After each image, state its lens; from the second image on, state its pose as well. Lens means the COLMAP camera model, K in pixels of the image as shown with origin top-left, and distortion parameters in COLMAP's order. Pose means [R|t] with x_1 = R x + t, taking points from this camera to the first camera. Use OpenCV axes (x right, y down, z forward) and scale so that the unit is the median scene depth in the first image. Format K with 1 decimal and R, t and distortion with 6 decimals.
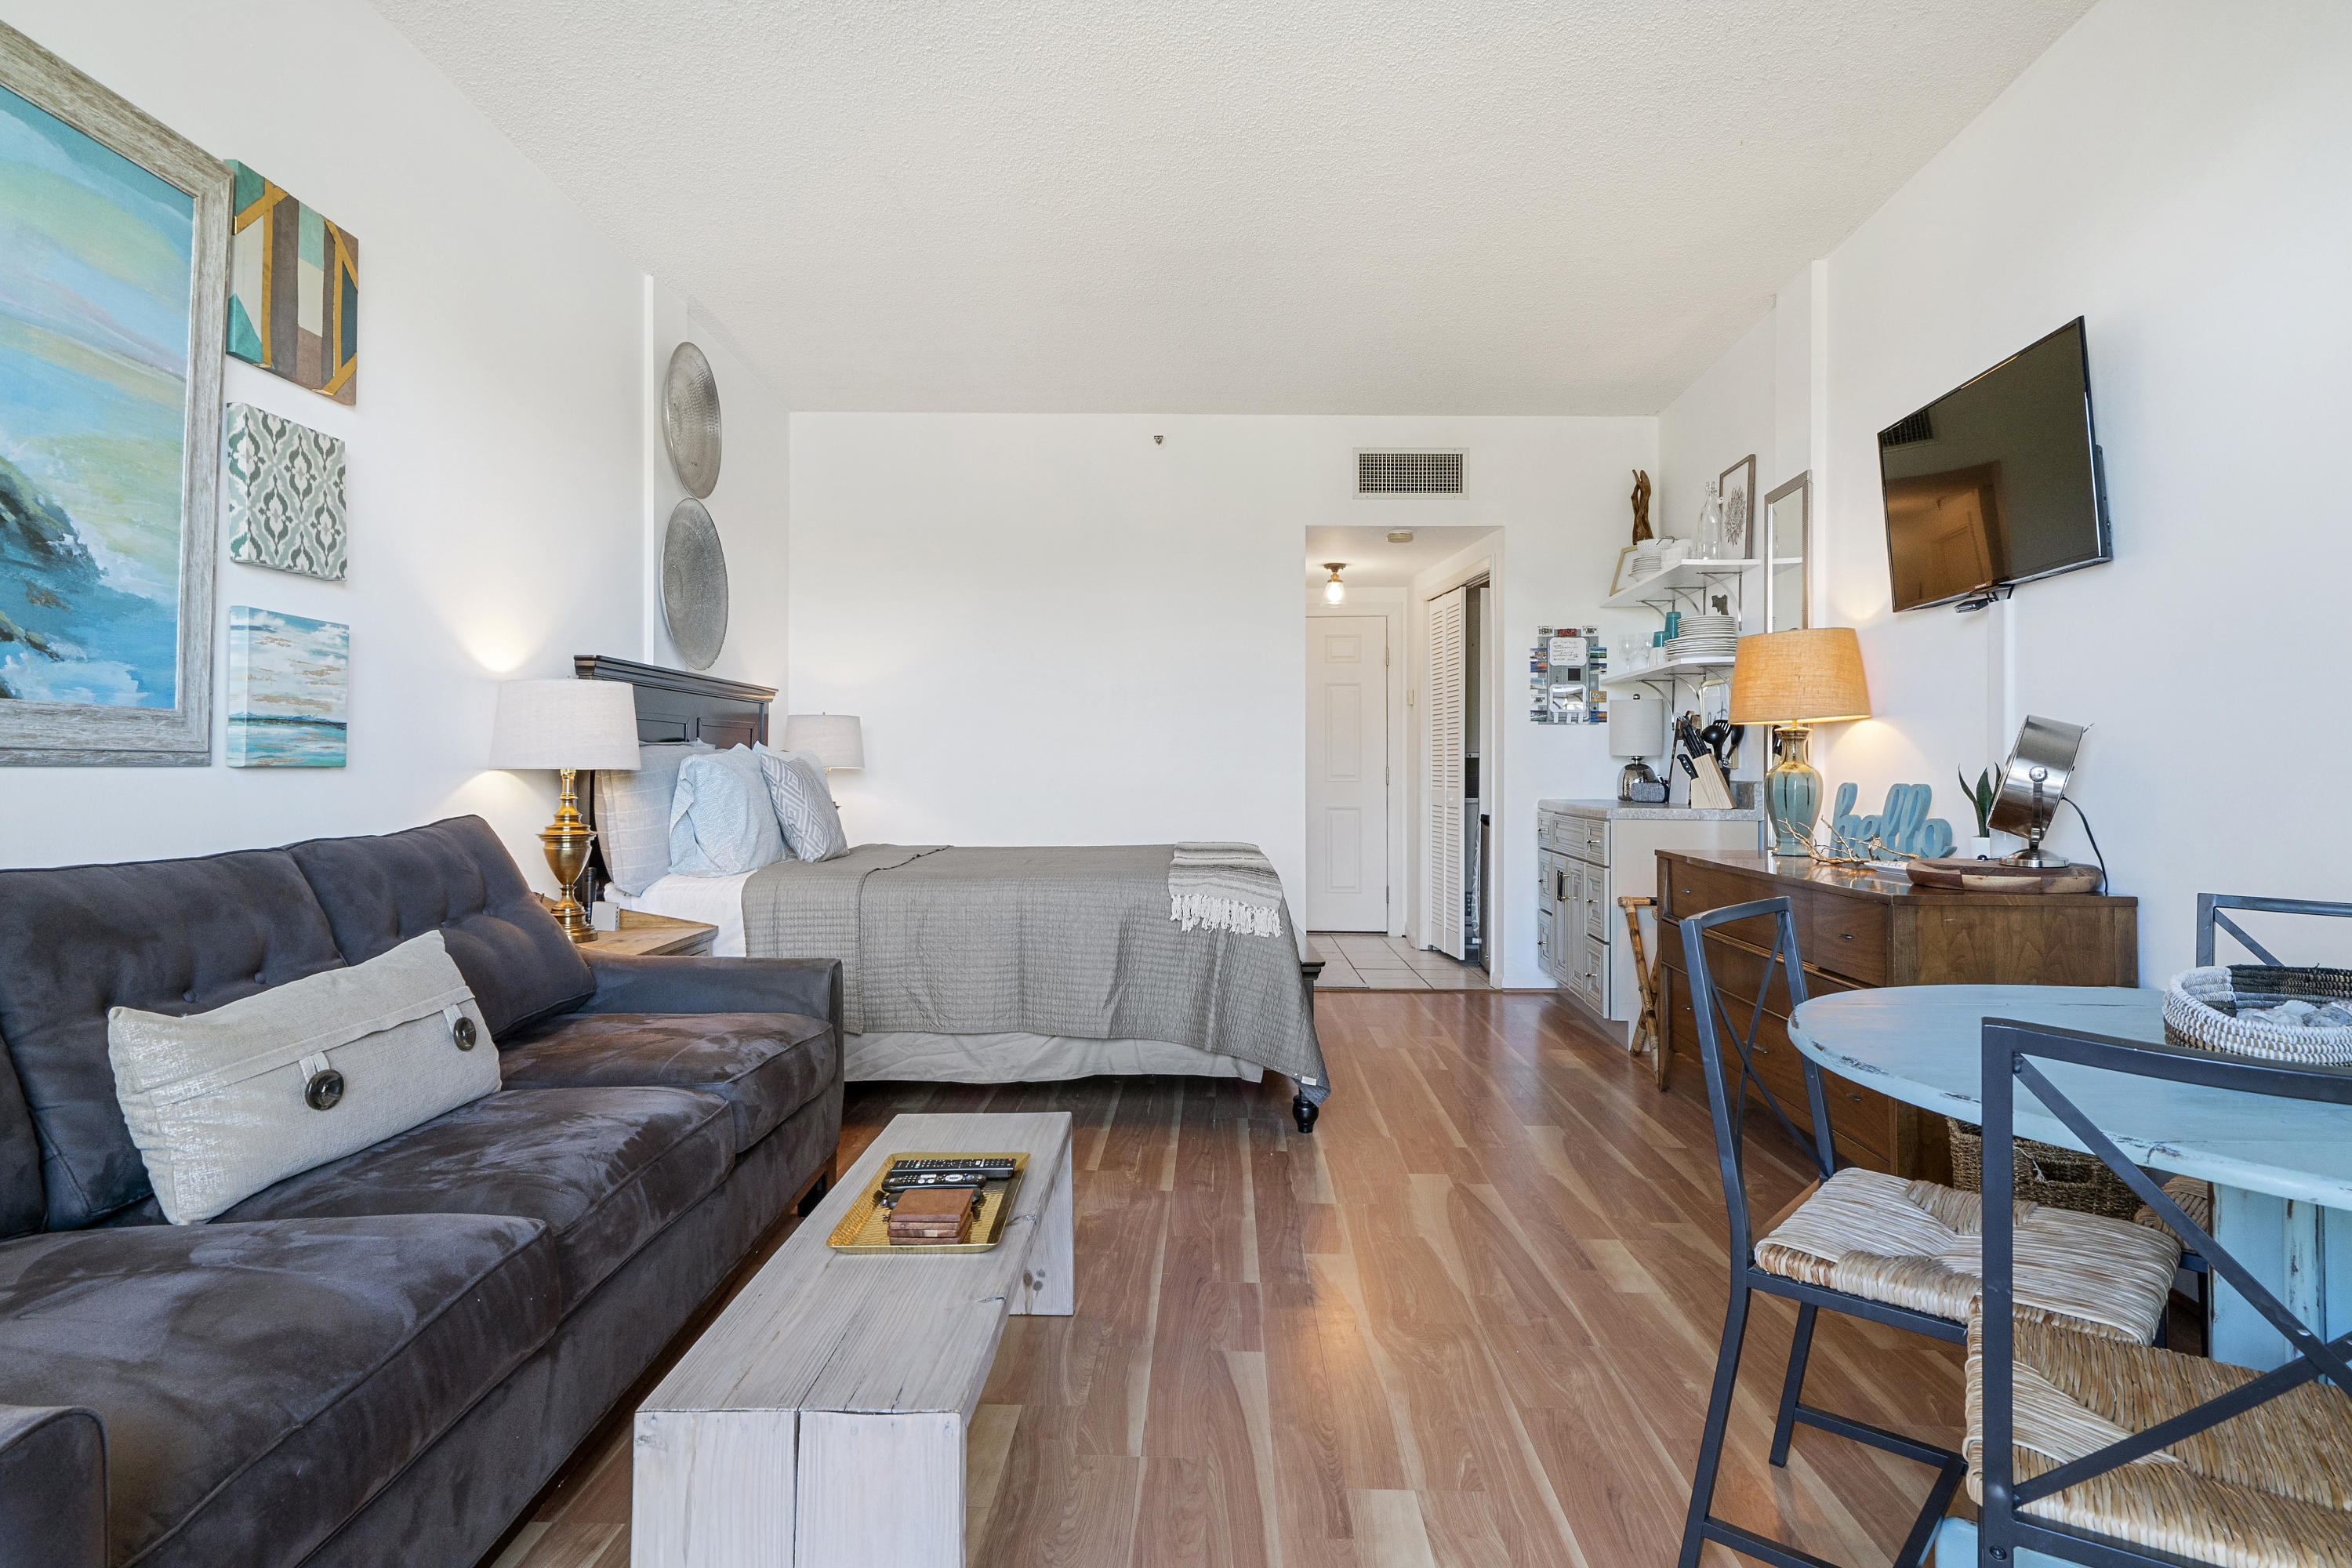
lens RADIAL K [[1300.0, 0, 1182.7], [0, 1300.0, 754.1], [0, 0, 1]] dist [0.024063, 0.000073]
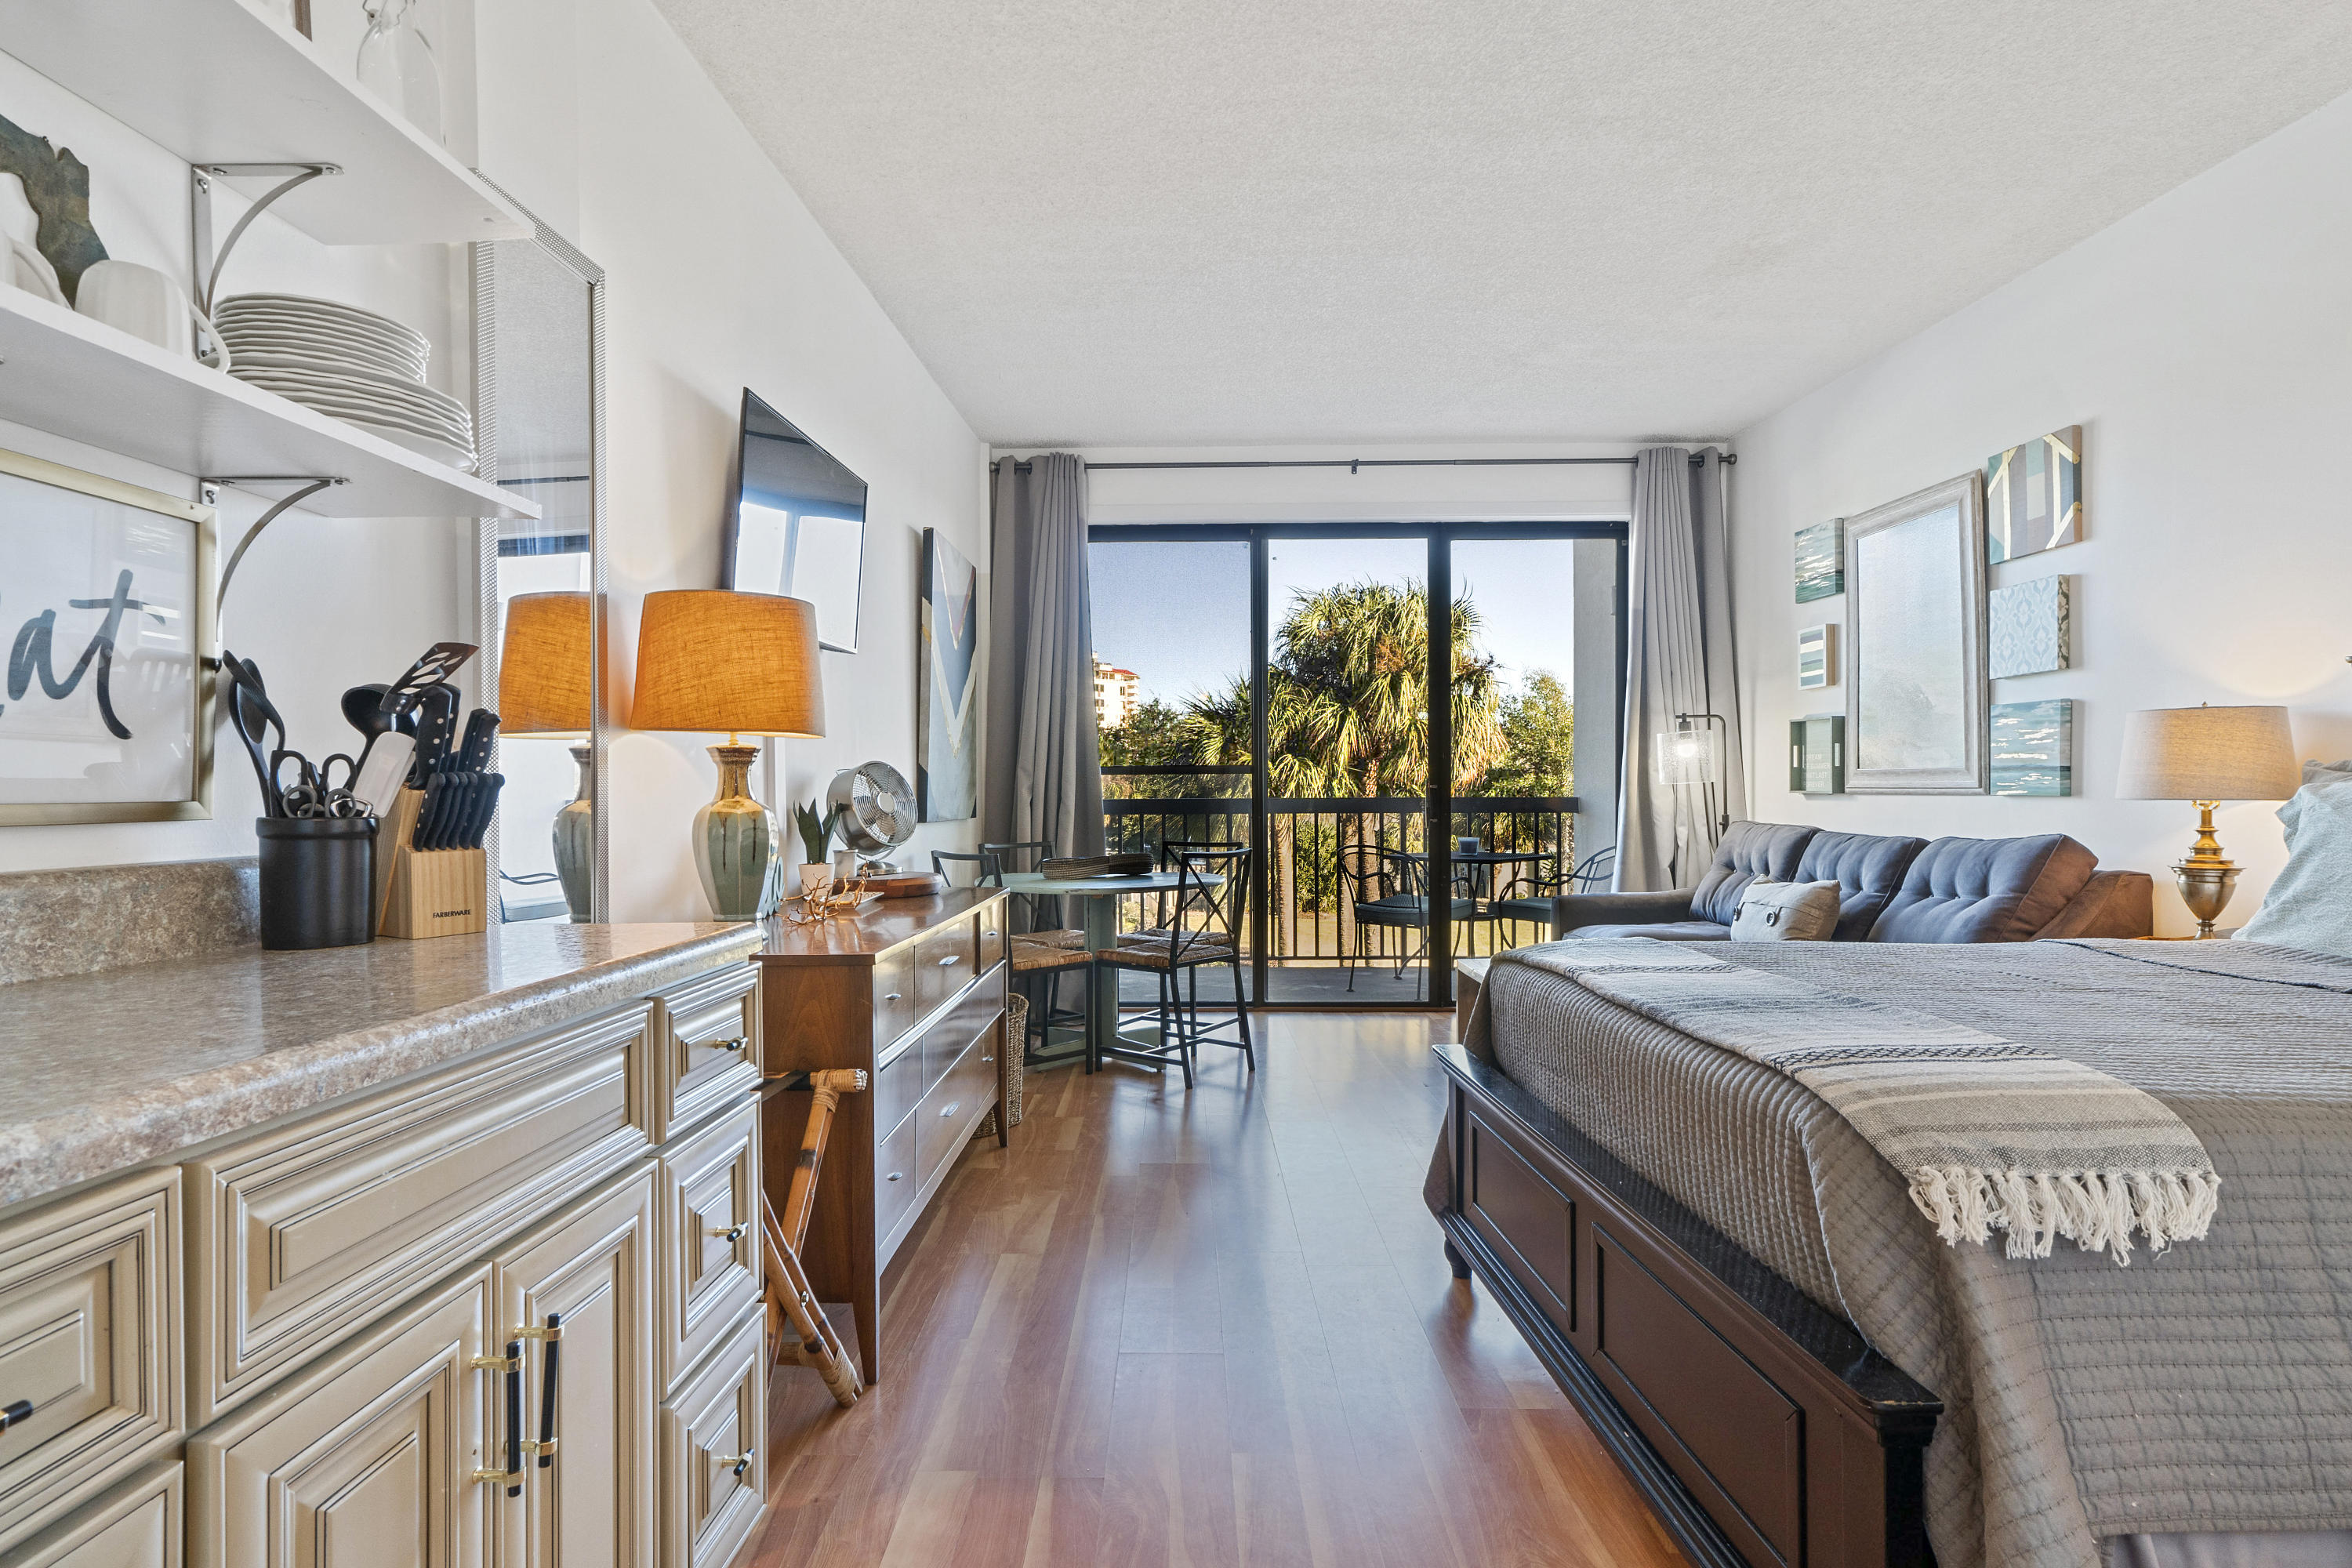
lens RADIAL K [[1239.2, 0, 1174.1], [0, 1239.2, 800.5], [0, 0, 1]] dist [0.031977, -0.000472]
pose [[-0.999722, 0.003284, -0.023366, 0.426463], [0.003322, 0.999993, -0.001611, 0.014671], [0.023360, -0.001688, -0.999726, 2.657260]]
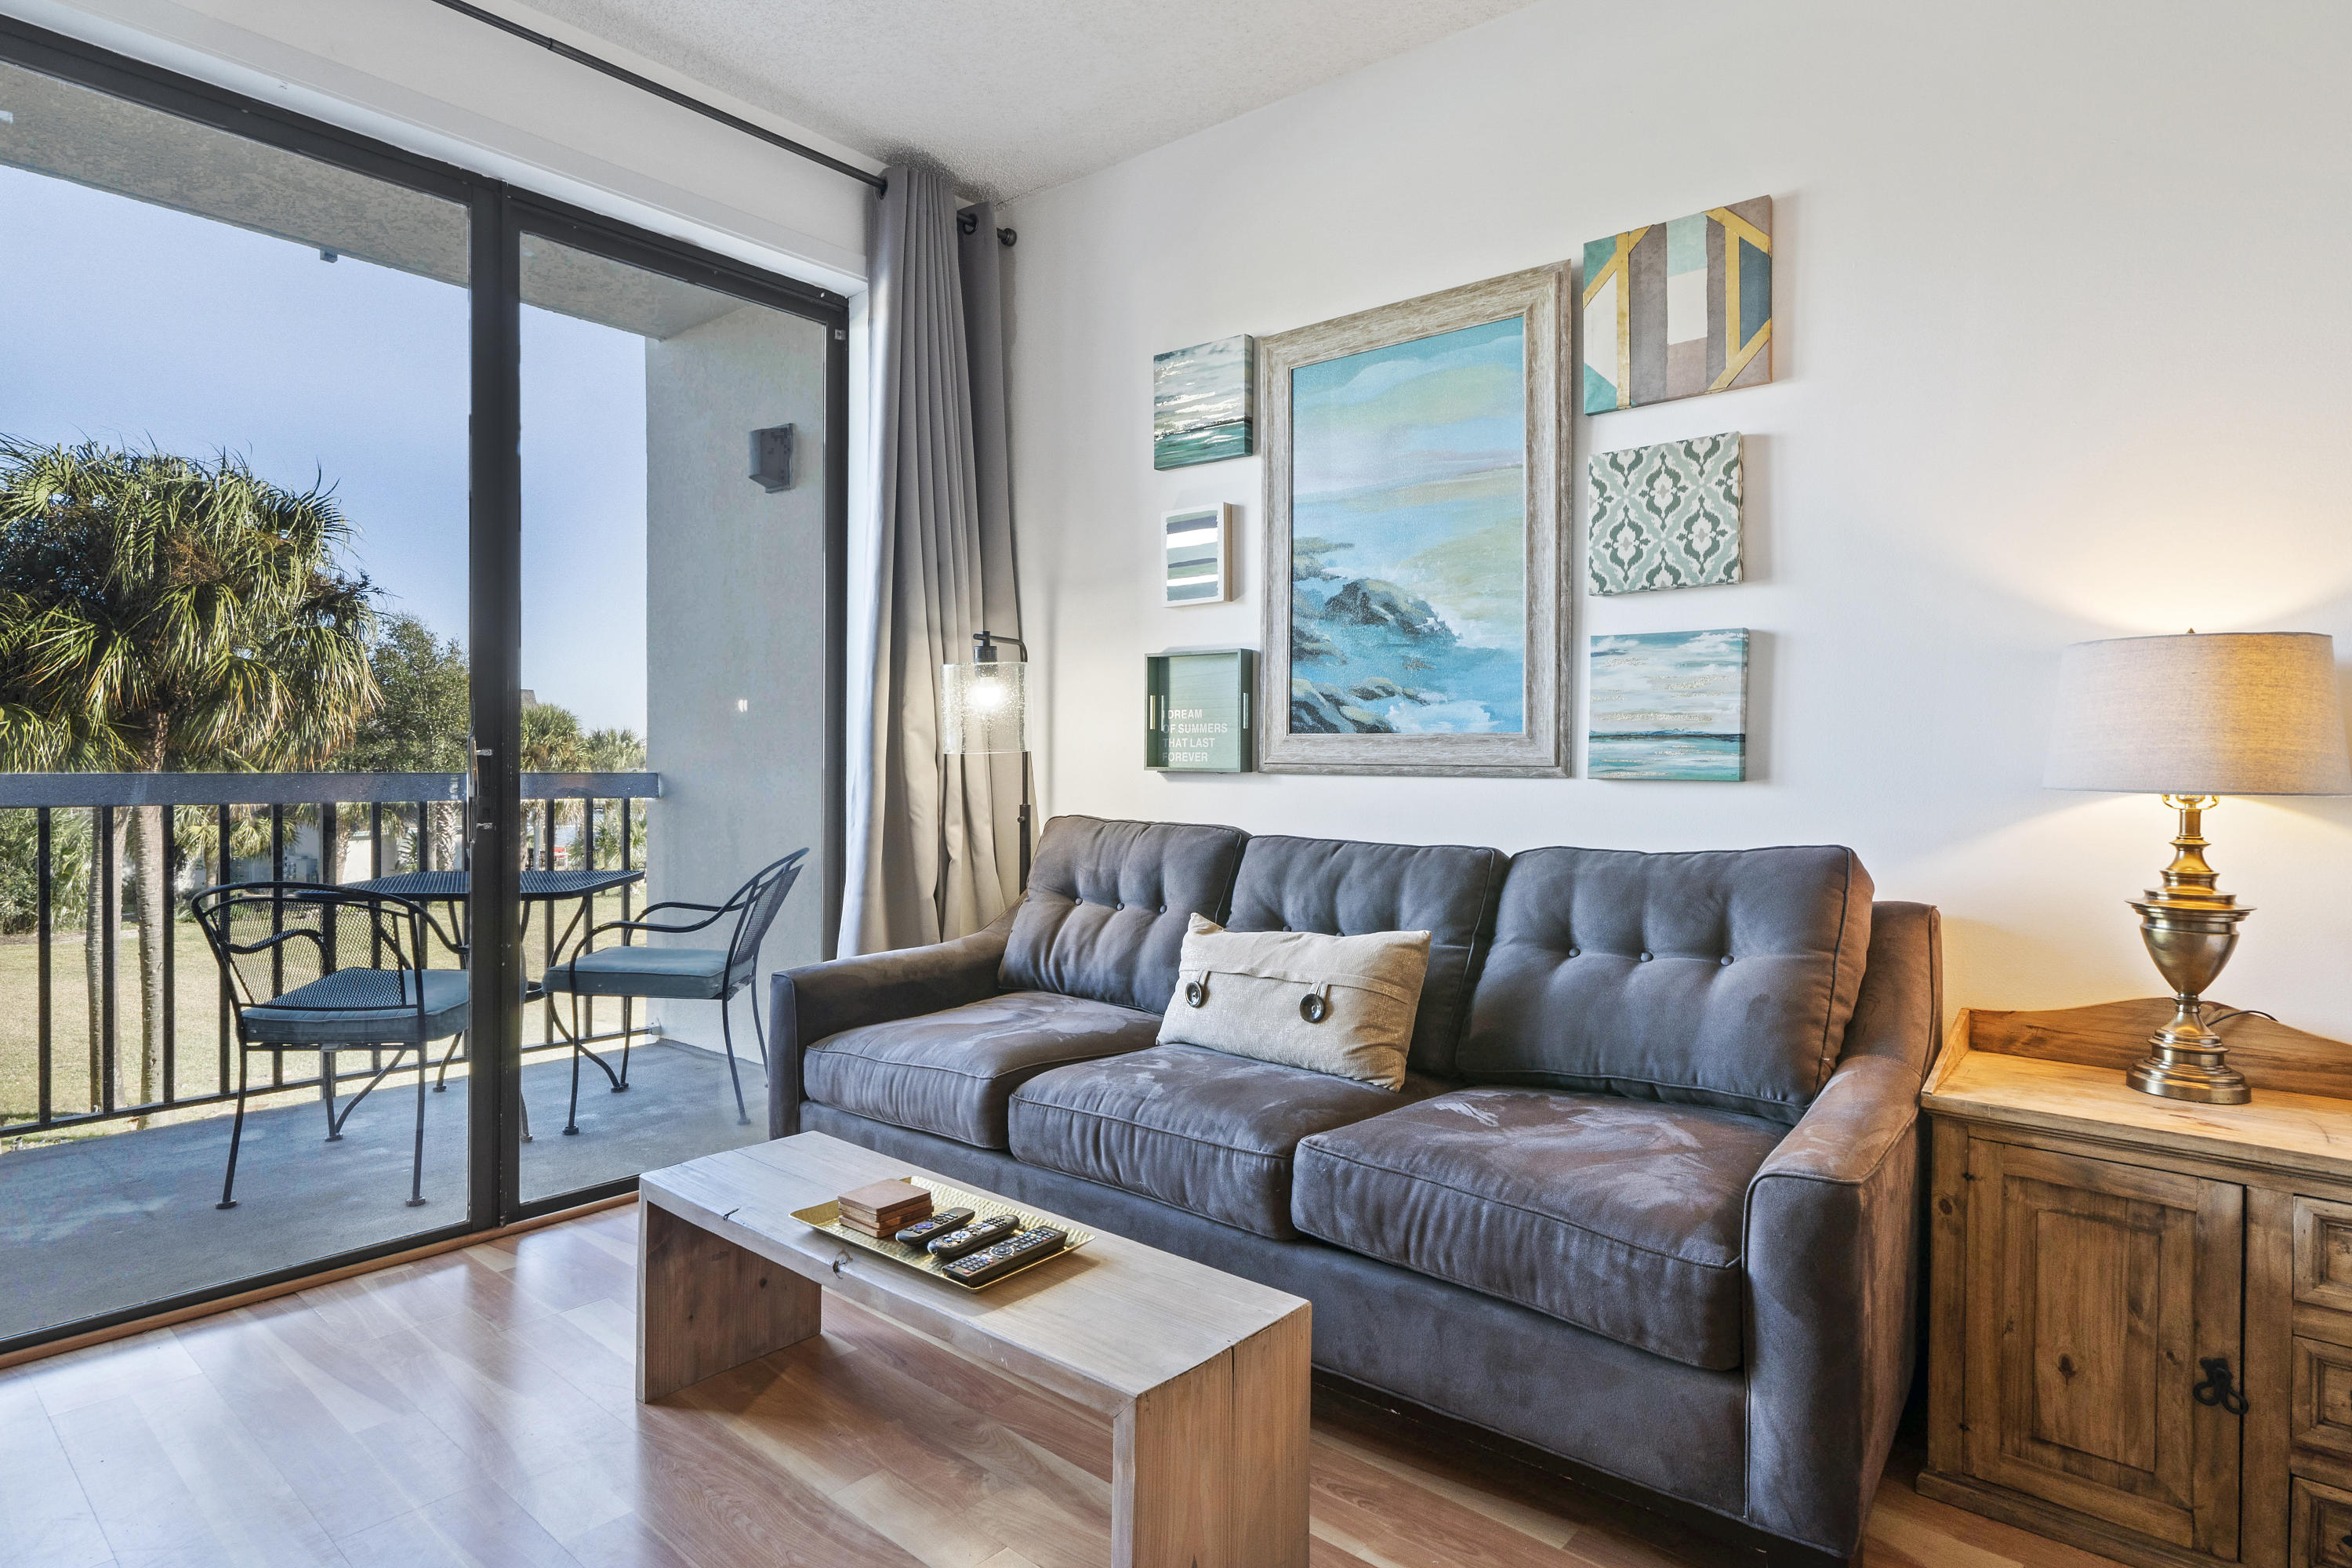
lens RADIAL K [[1247.1, 0, 1189.9], [0, 1247.1, 775.2], [0, 0, 1]] dist [0.010187, -0.000191]
pose [[-0.633375, 0.004221, -0.773833, 0.326830], [0.001735, 0.999990, 0.004035, 0.001156], [0.773843, 0.001213, -0.633377, 1.406195]]
